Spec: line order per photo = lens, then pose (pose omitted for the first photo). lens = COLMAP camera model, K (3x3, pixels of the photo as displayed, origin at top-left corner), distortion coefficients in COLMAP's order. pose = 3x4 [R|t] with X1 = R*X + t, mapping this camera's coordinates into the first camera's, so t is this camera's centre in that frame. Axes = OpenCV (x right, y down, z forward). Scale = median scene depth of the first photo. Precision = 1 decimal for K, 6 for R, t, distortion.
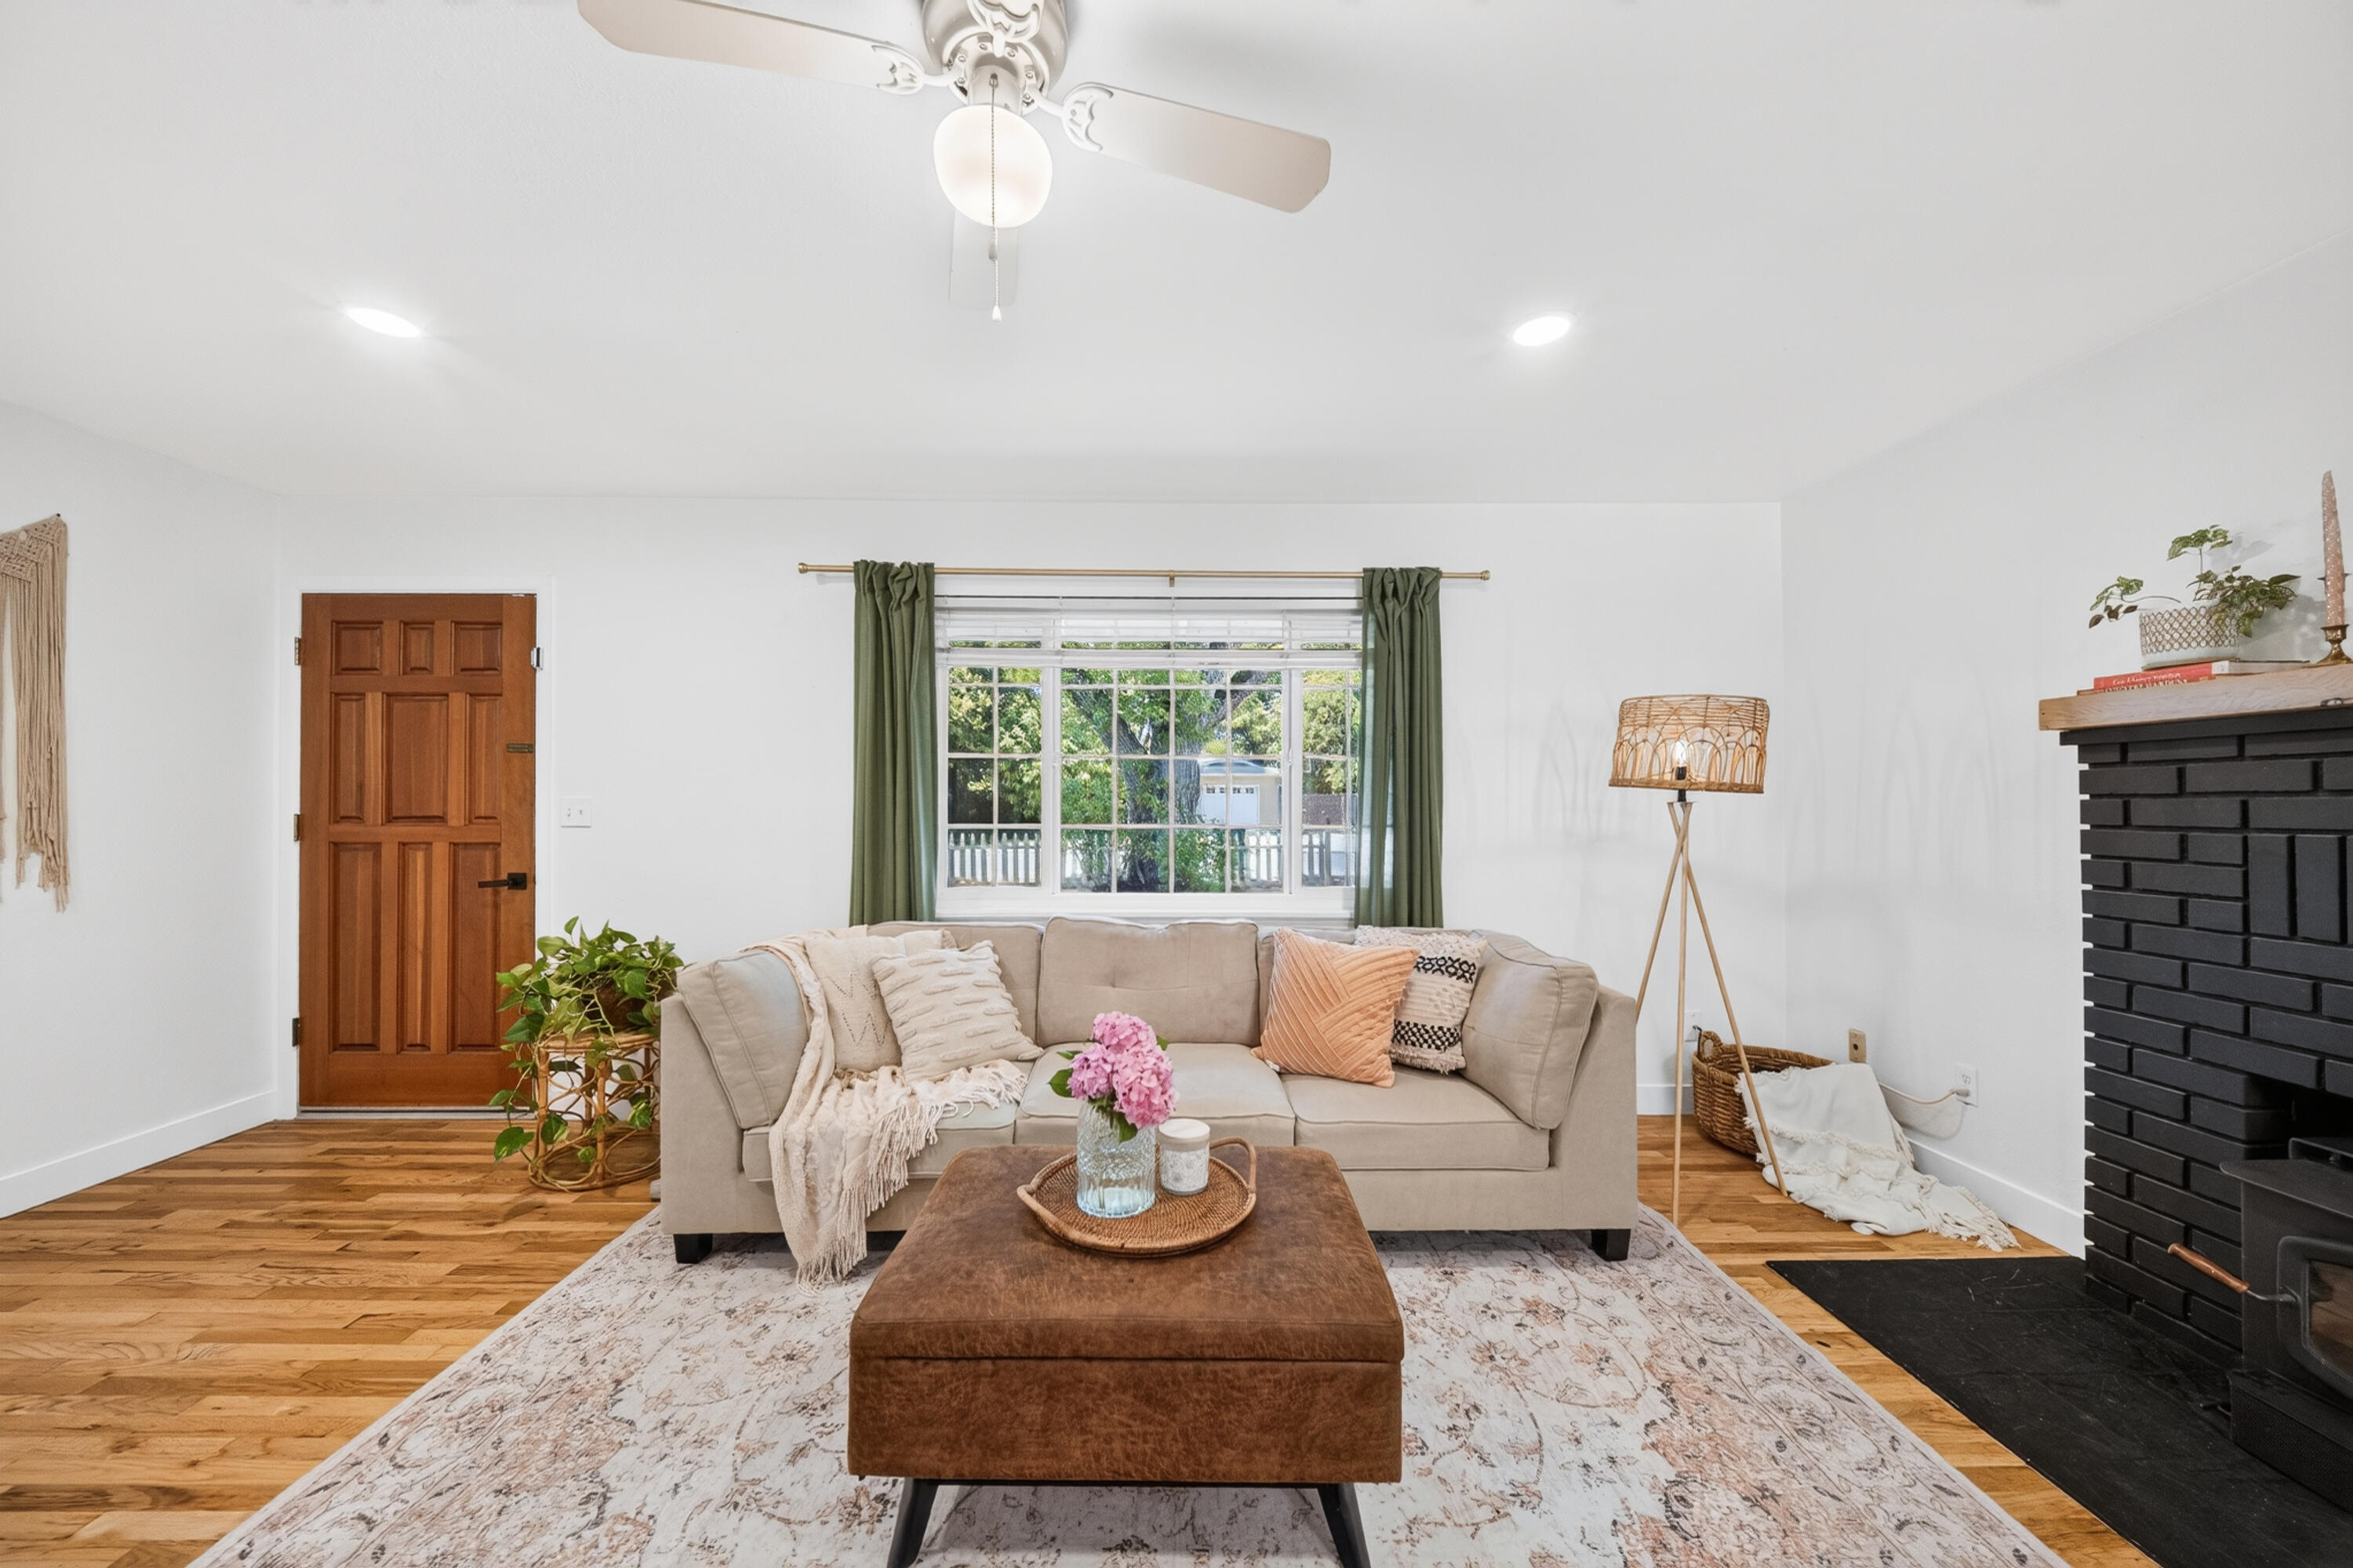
lens RADIAL K [[837.7, 0, 1176.5], [0, 837.7, 784.0], [0, 0, 1]] dist [-0.000845, -0.002412]
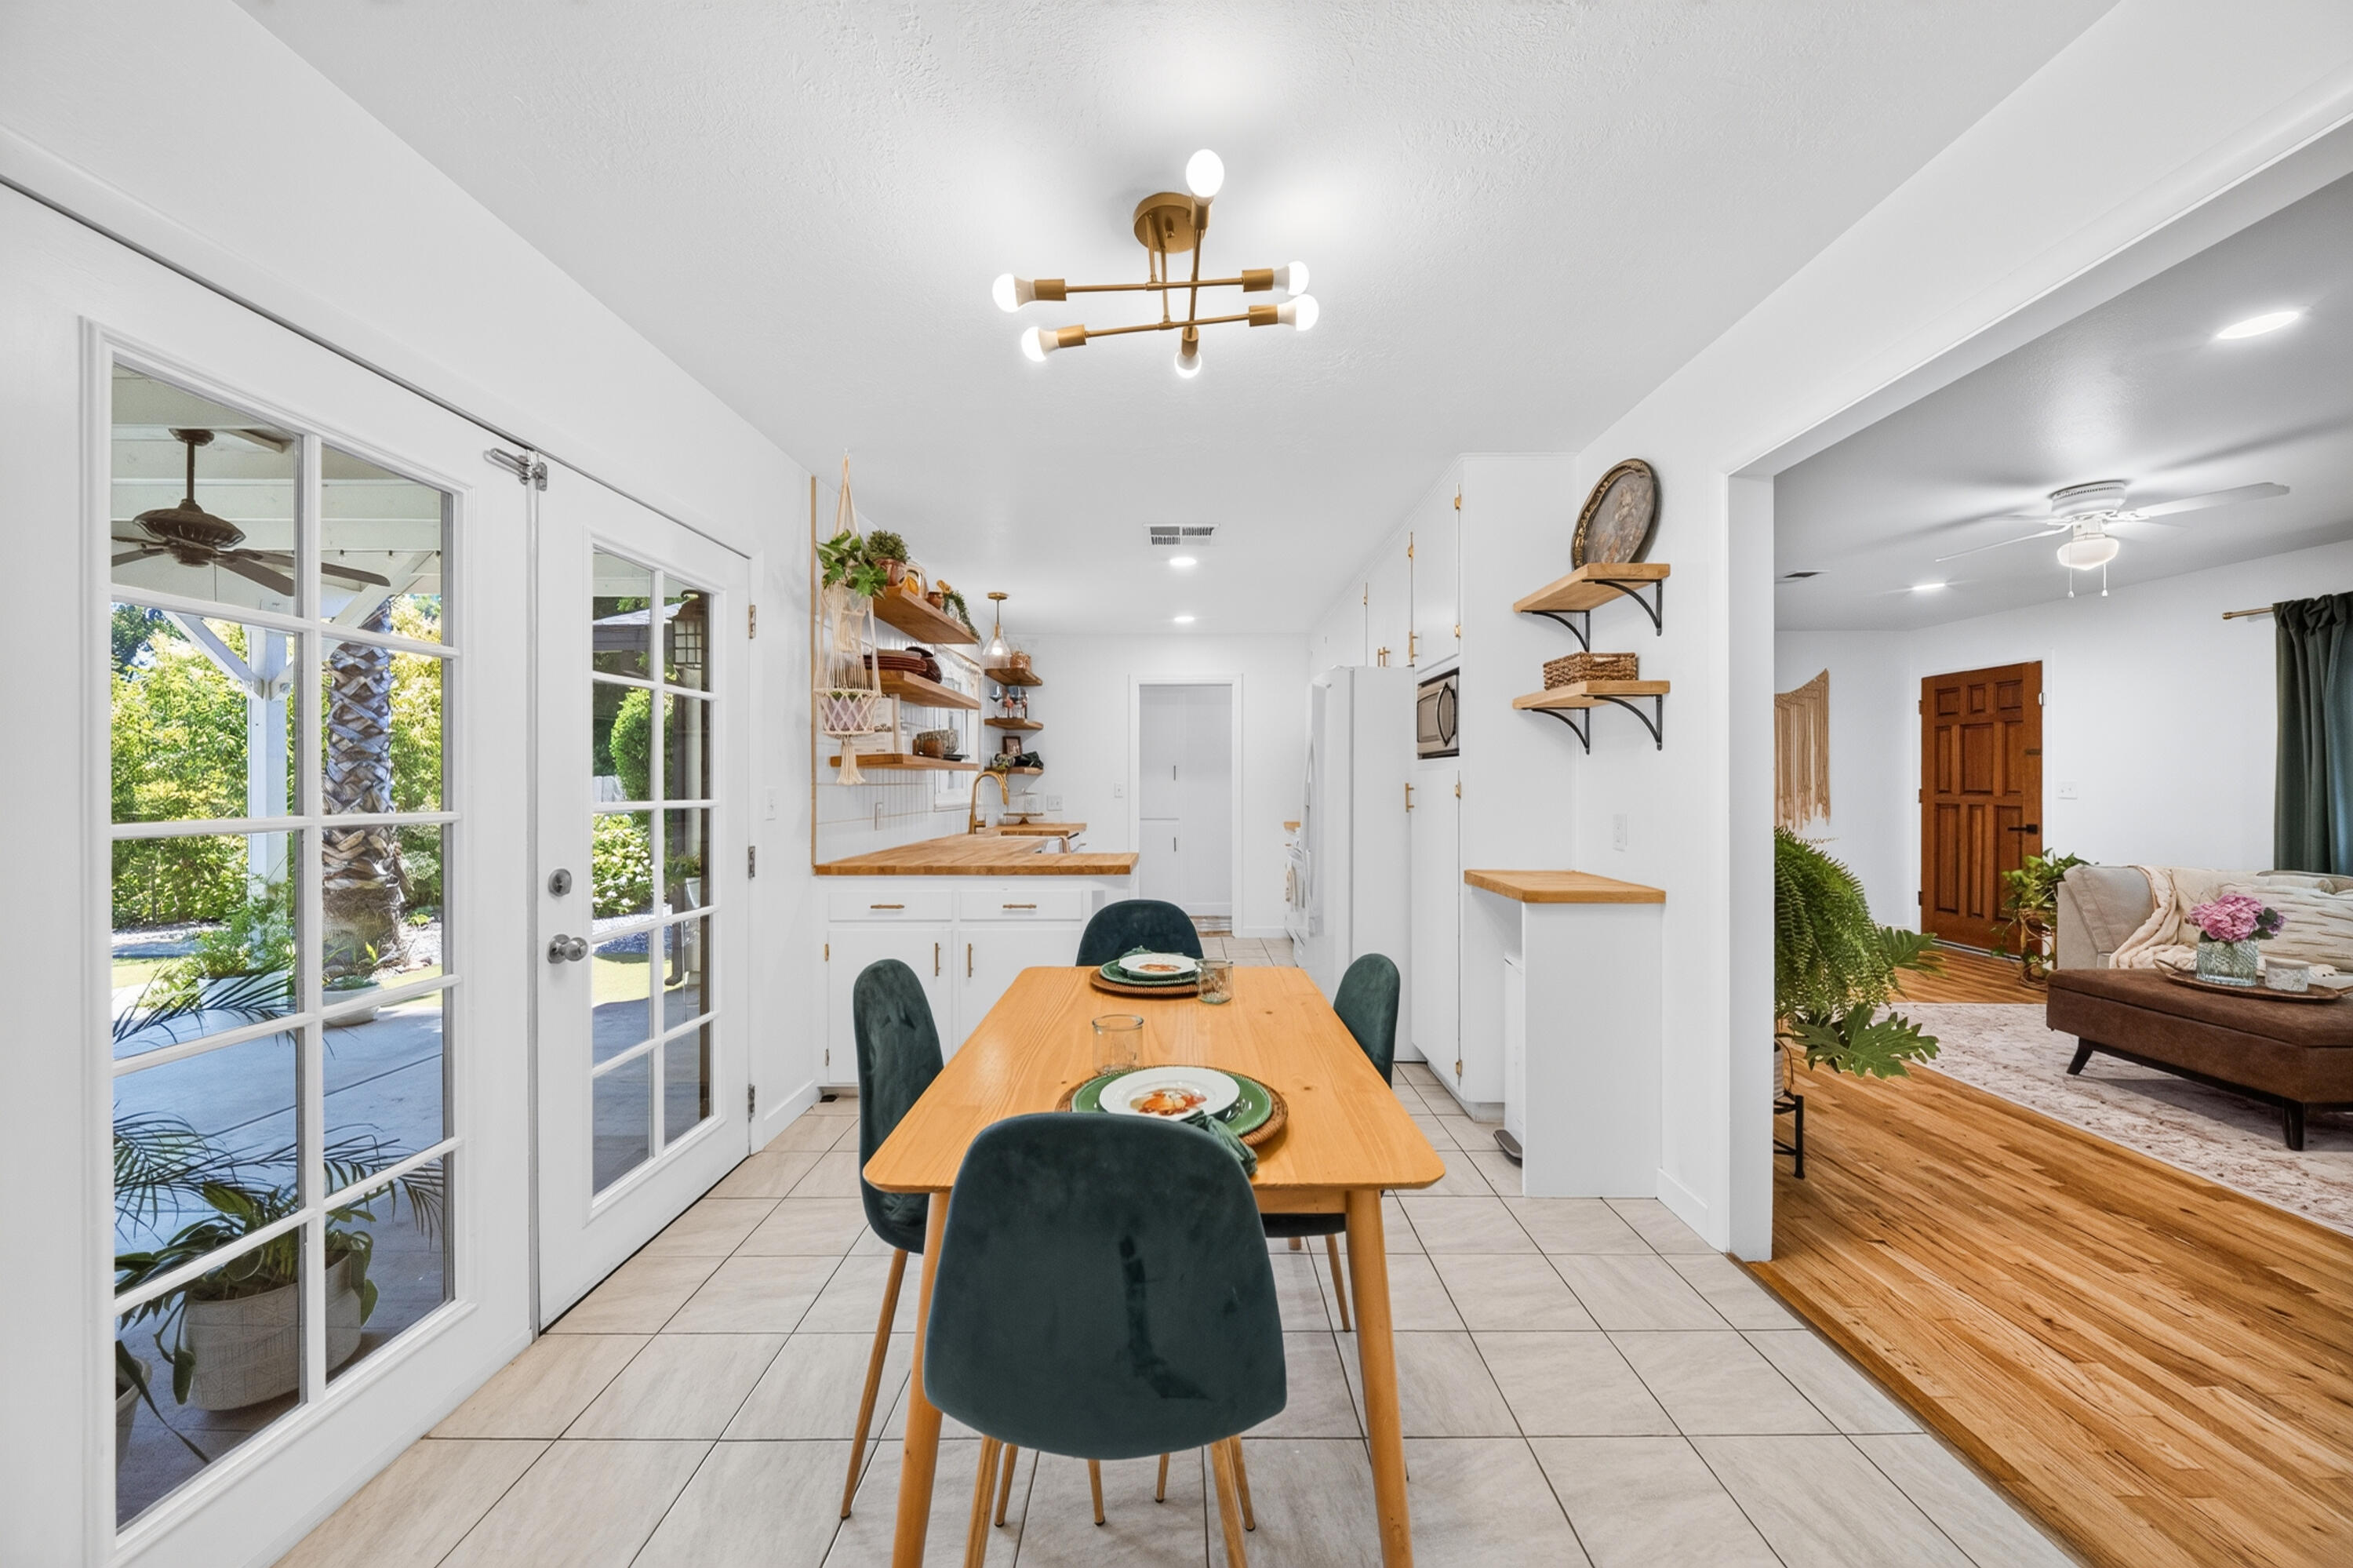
lens RADIAL K [[837.7, 0, 1176.5], [0, 837.7, 784.0], [0, 0, 1]] dist [-0.000845, -0.002412]
pose [[-0.023836, 0.001256, -0.999715, 1.042129], [0.023837, 0.999716, 0.000688, -0.021804], [0.999432, -0.023814, -0.023859, -0.770925]]
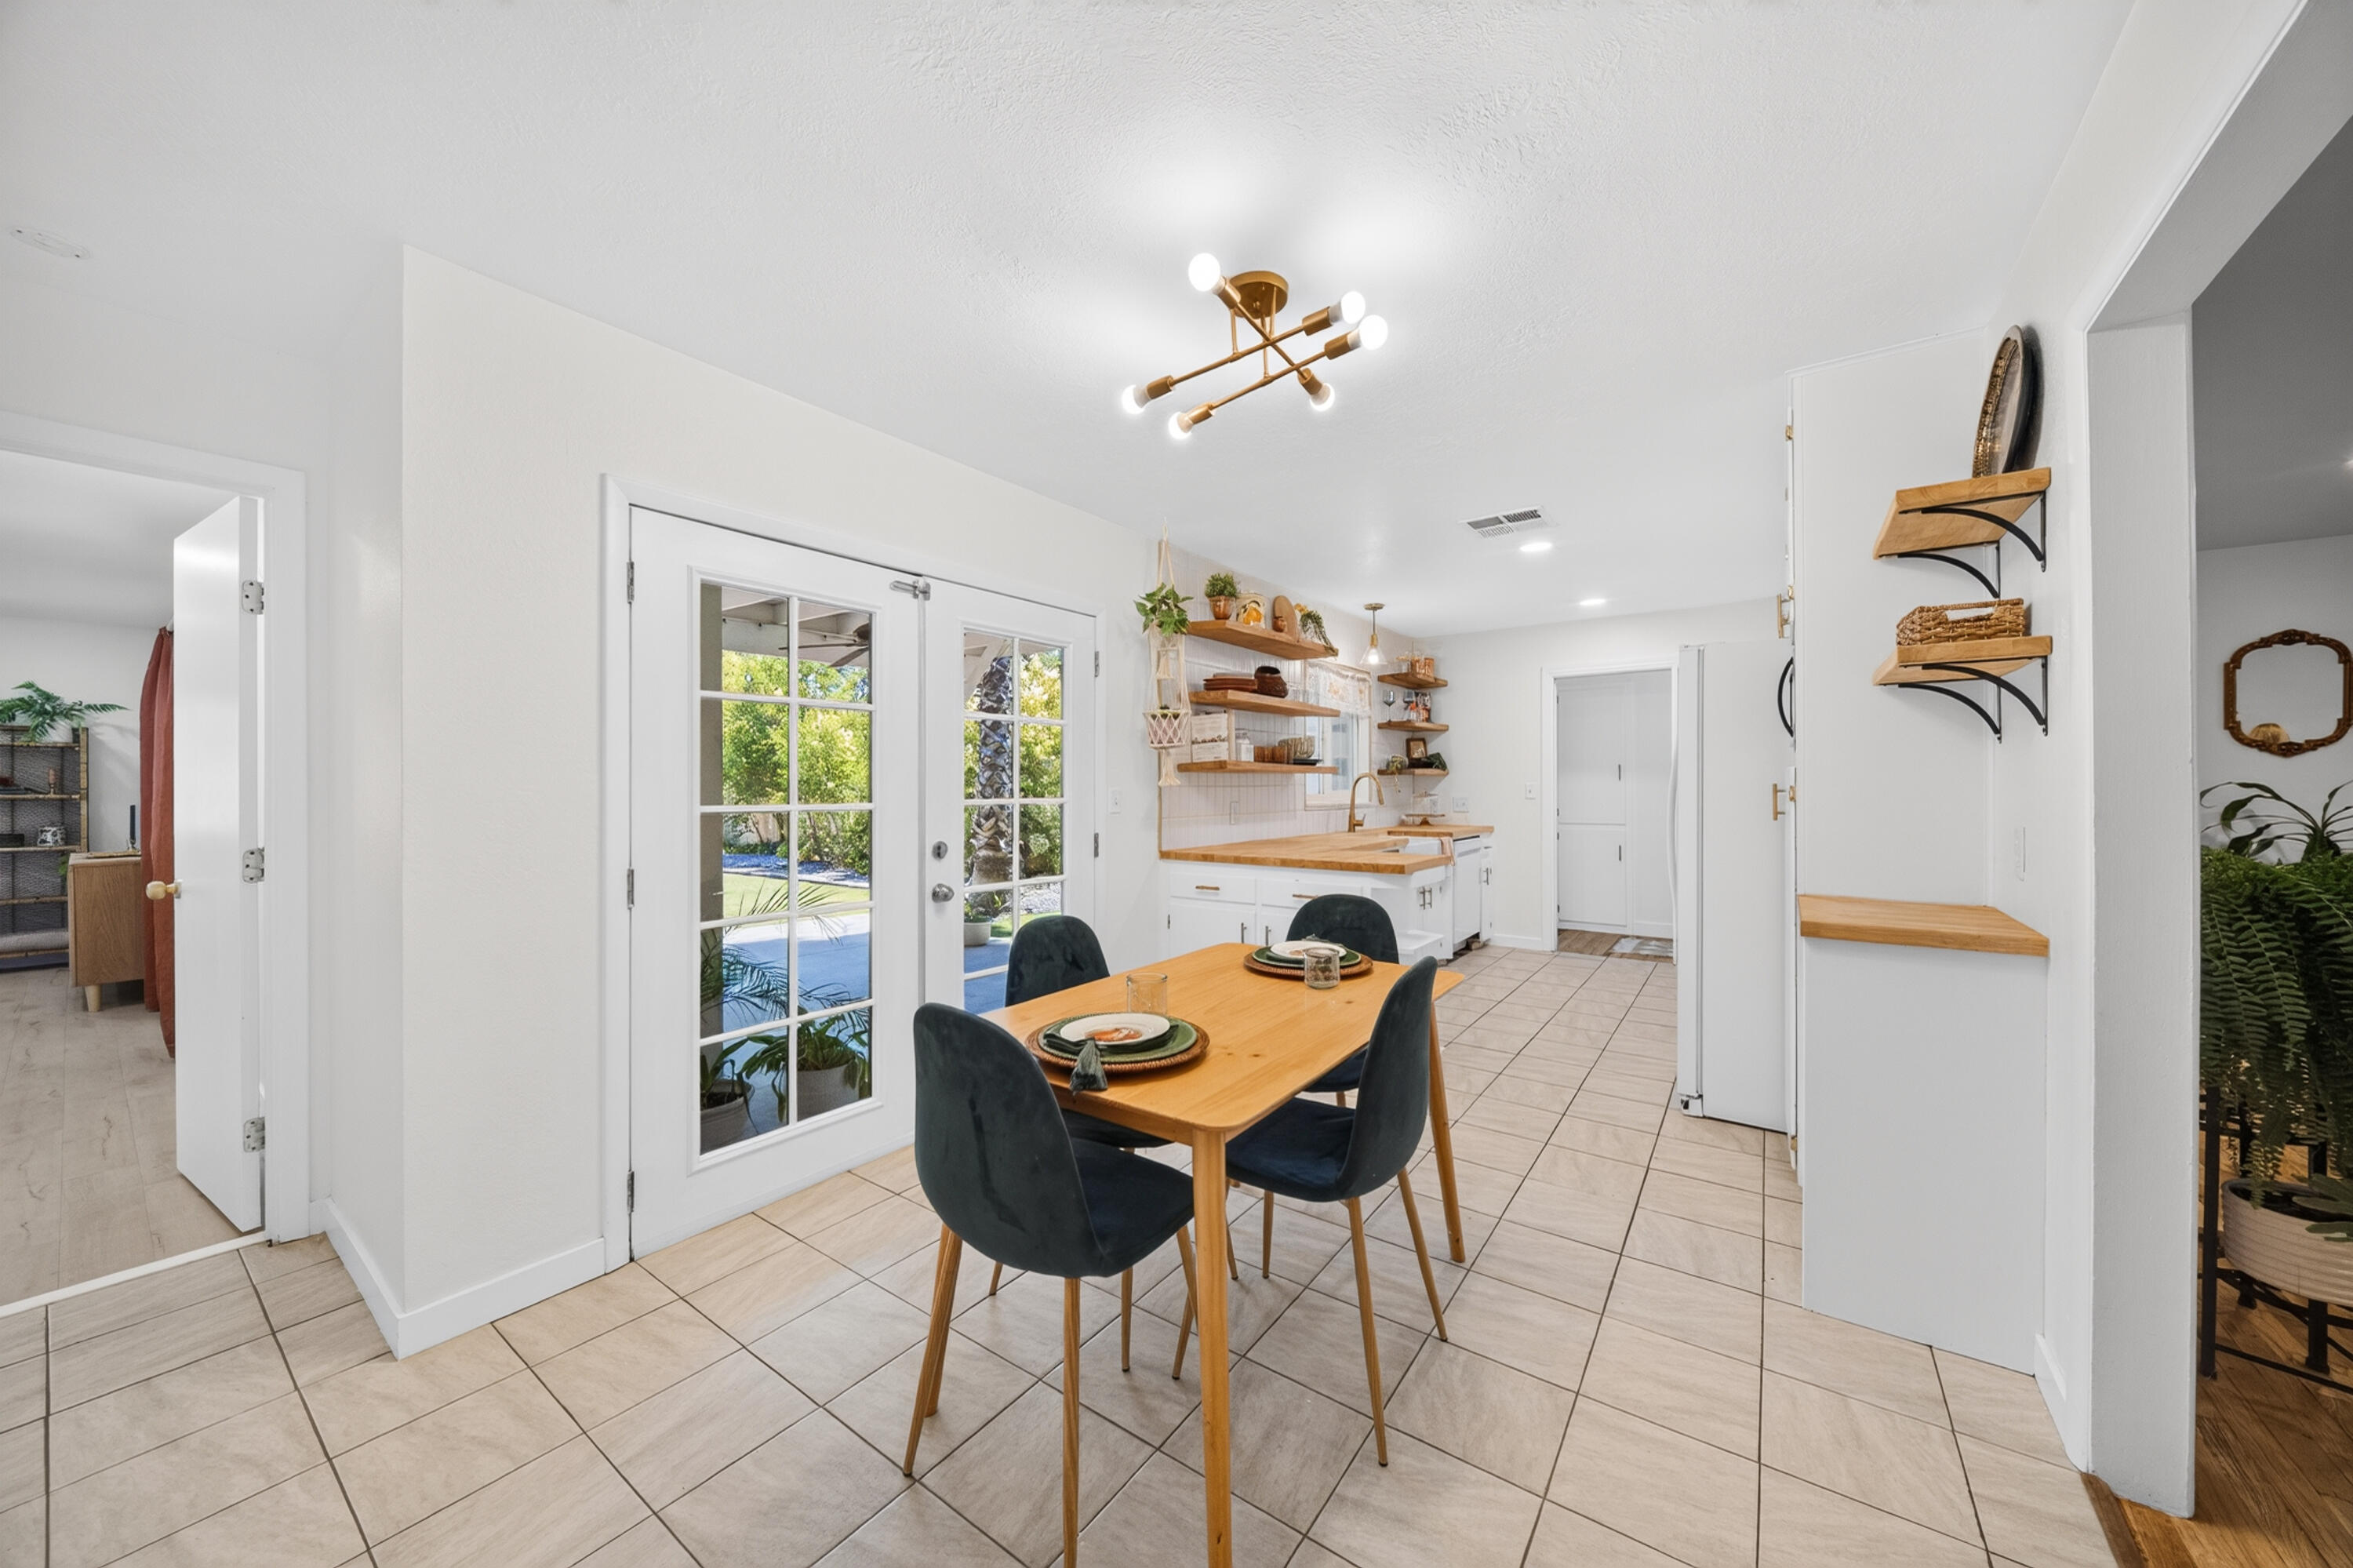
lens RADIAL K [[818.4, 0, 1151.6], [0, 818.4, 782.0], [0, 0, 1]] dist [0.000491, -0.004968]
pose [[-0.619184, -0.001258, -0.785245, 1.021161], [0.021347, 0.999602, -0.018435, -0.014768], [0.784955, -0.028177, -0.618911, -0.451980]]
